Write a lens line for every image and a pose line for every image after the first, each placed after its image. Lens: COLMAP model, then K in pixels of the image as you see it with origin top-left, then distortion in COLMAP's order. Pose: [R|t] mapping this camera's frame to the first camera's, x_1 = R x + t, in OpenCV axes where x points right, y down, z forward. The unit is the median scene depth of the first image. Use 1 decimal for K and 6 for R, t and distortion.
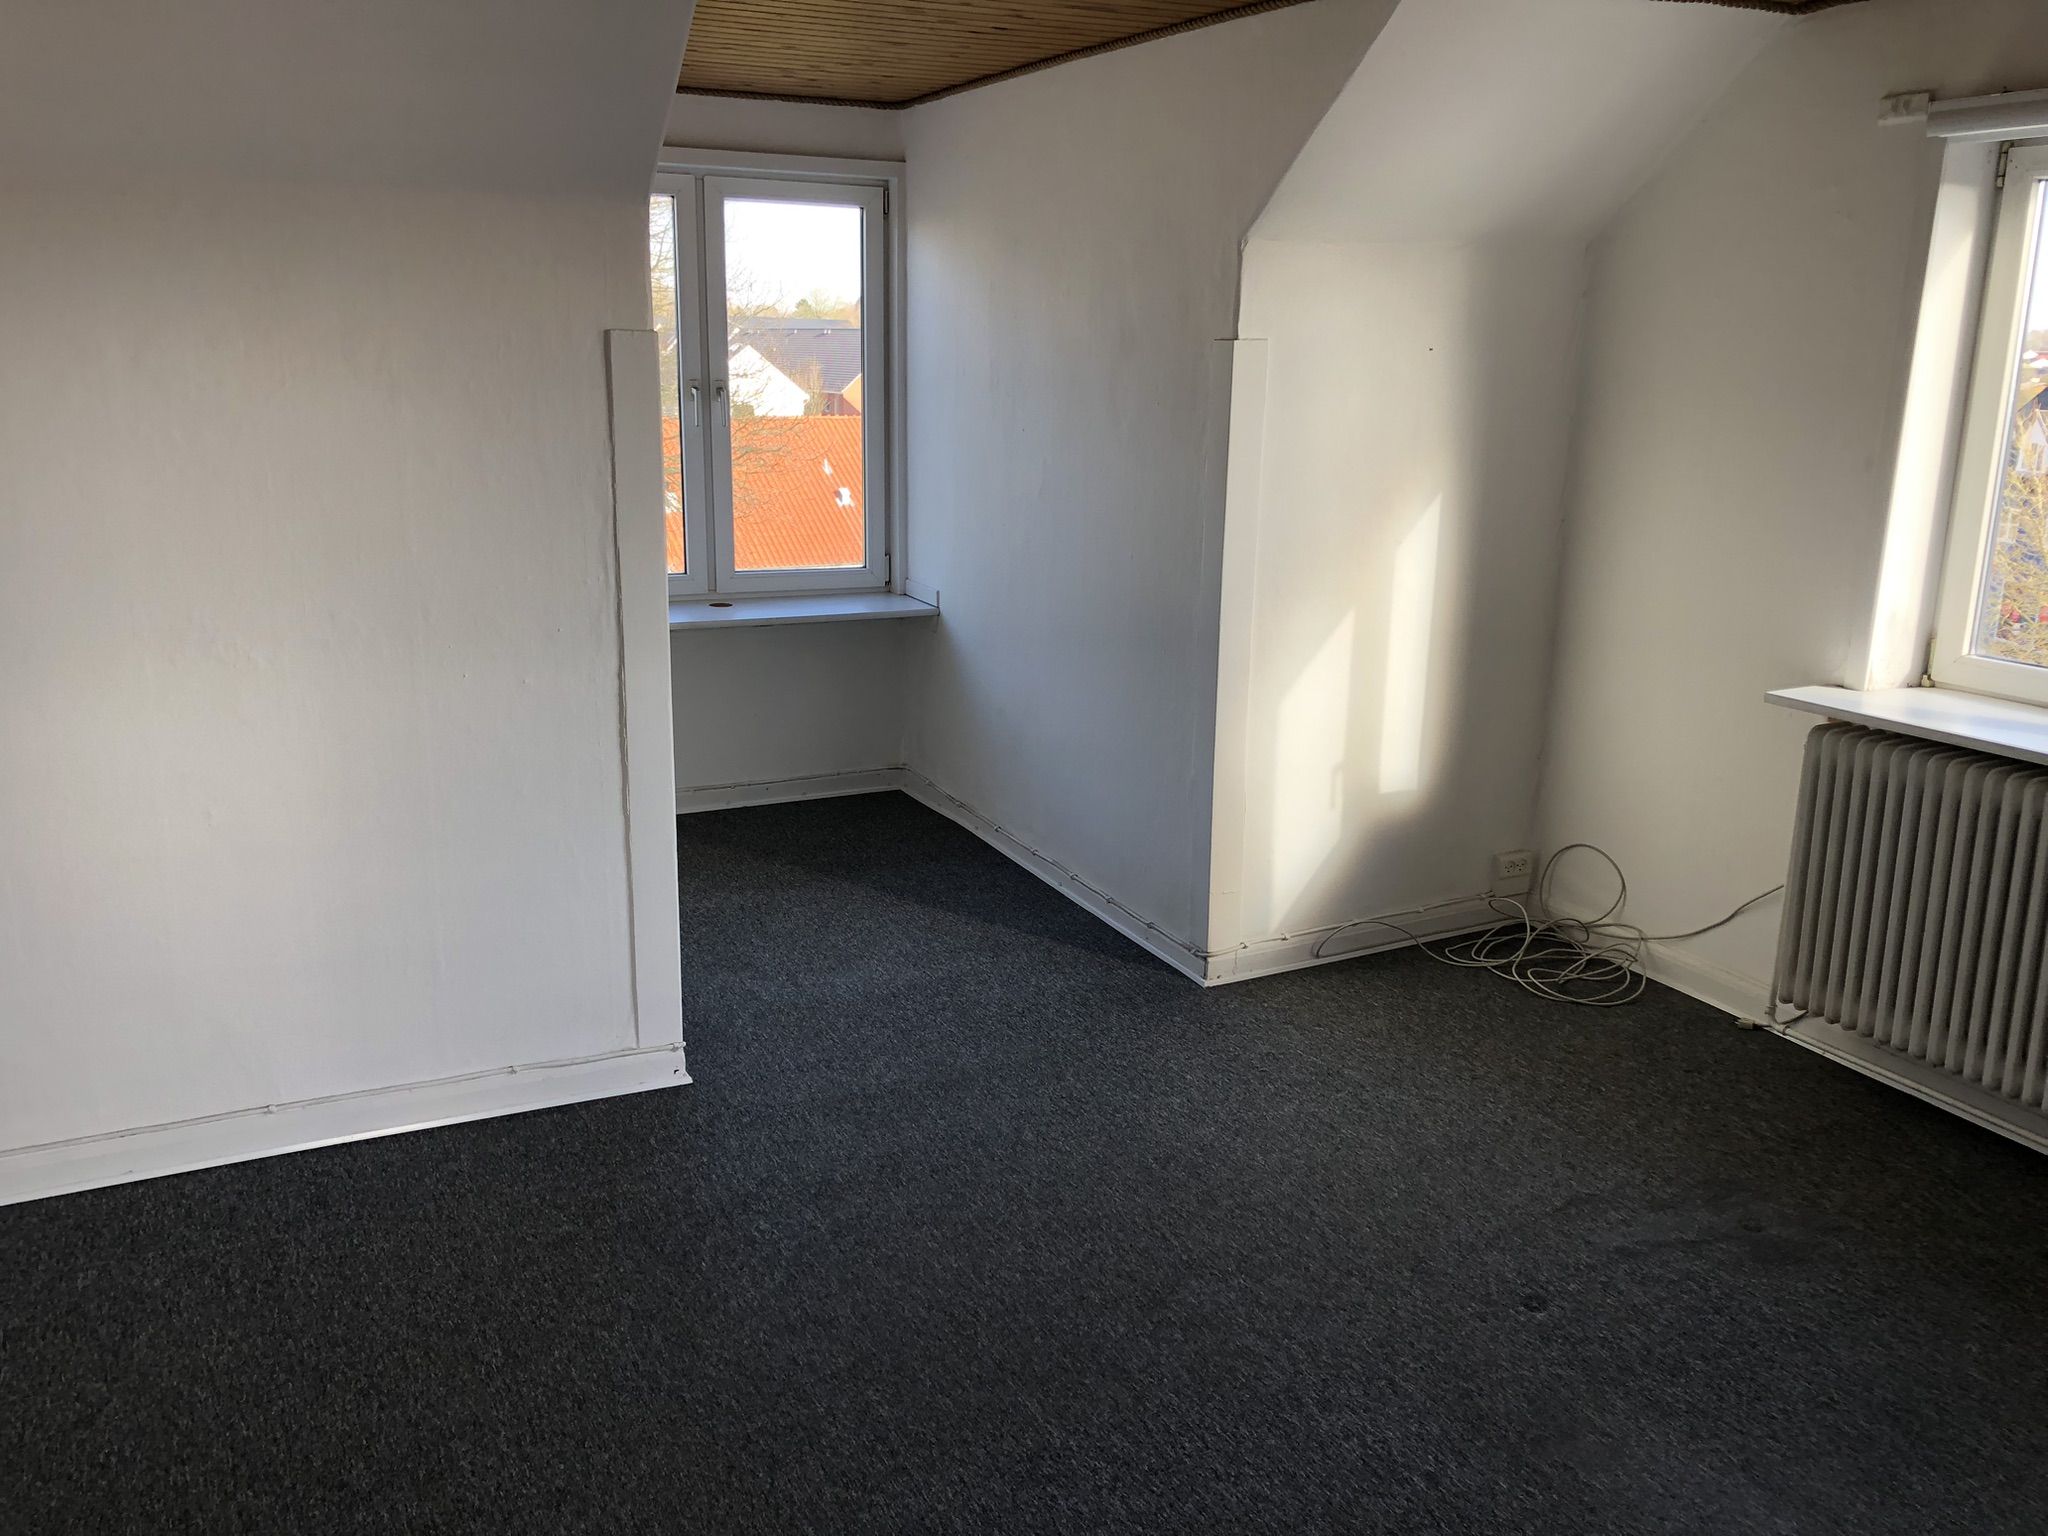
lens RADIAL K [[1716.5, 0, 1024.0], [0, 1716.5, 768.0], [0, 0, 1]] dist [0.032221, 0.005022]
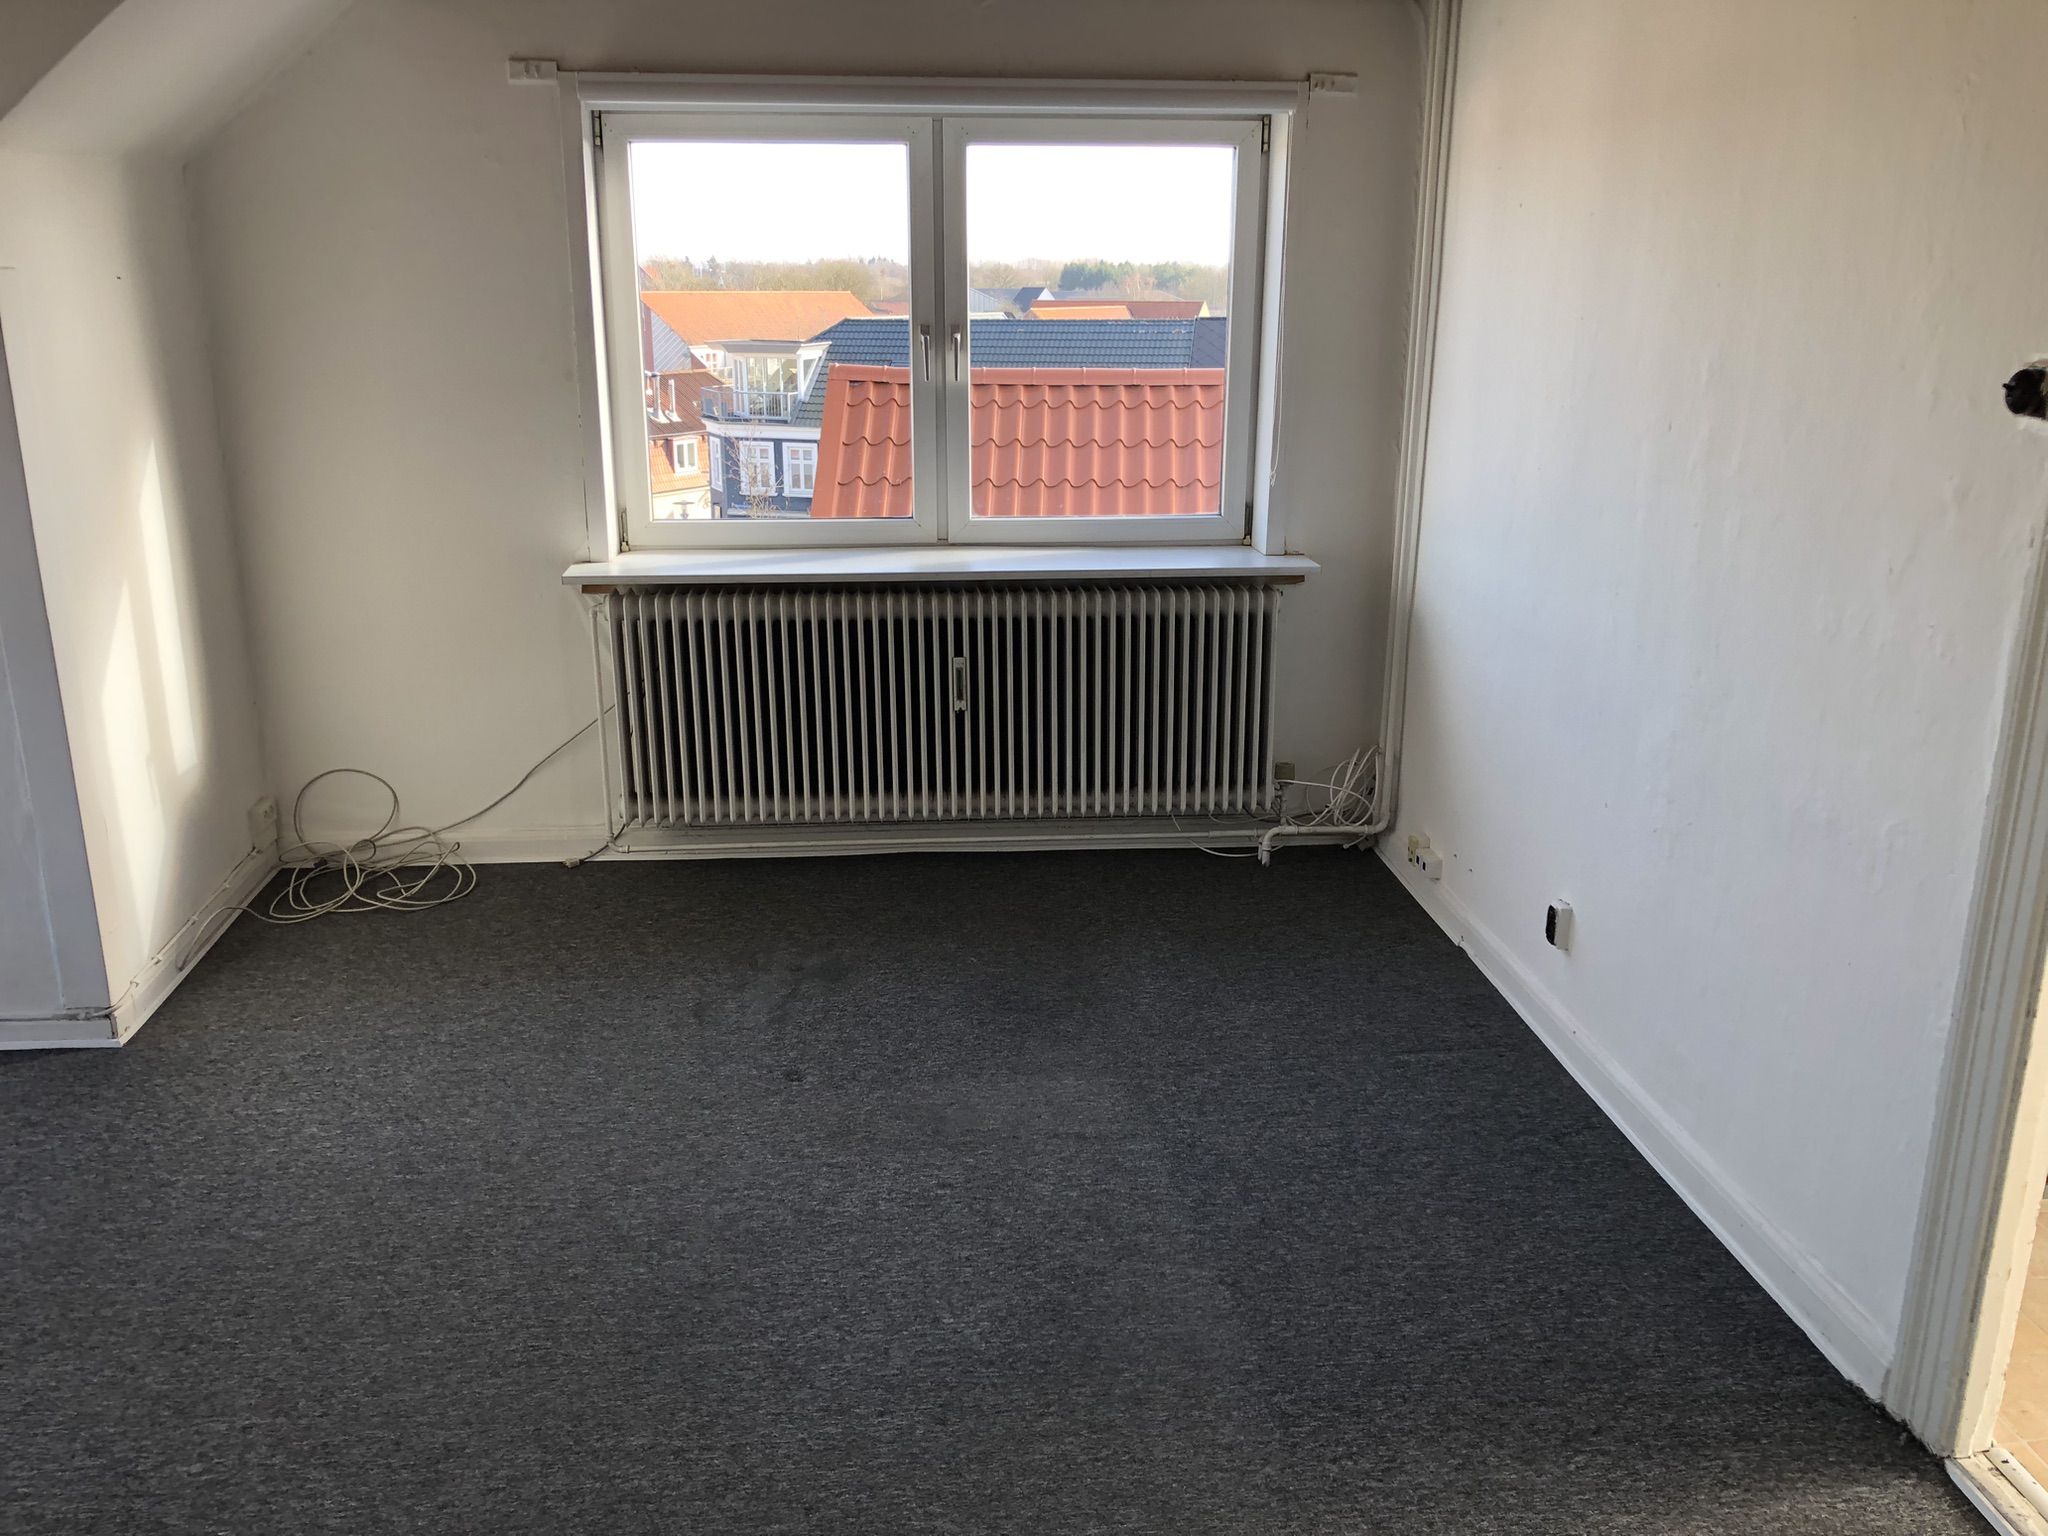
lens RADIAL K [[1678.2, 0, 1024.3], [0, 1678.2, 810.4], [0, 0, 1]] dist [0.007670, 0.002704]
pose [[0.333149, -0.297027, 0.894867, -0.515252], [0.227041, 0.946429, 0.229617, -0.081706], [-0.915131, 0.126675, 0.382739, 0.290468]]
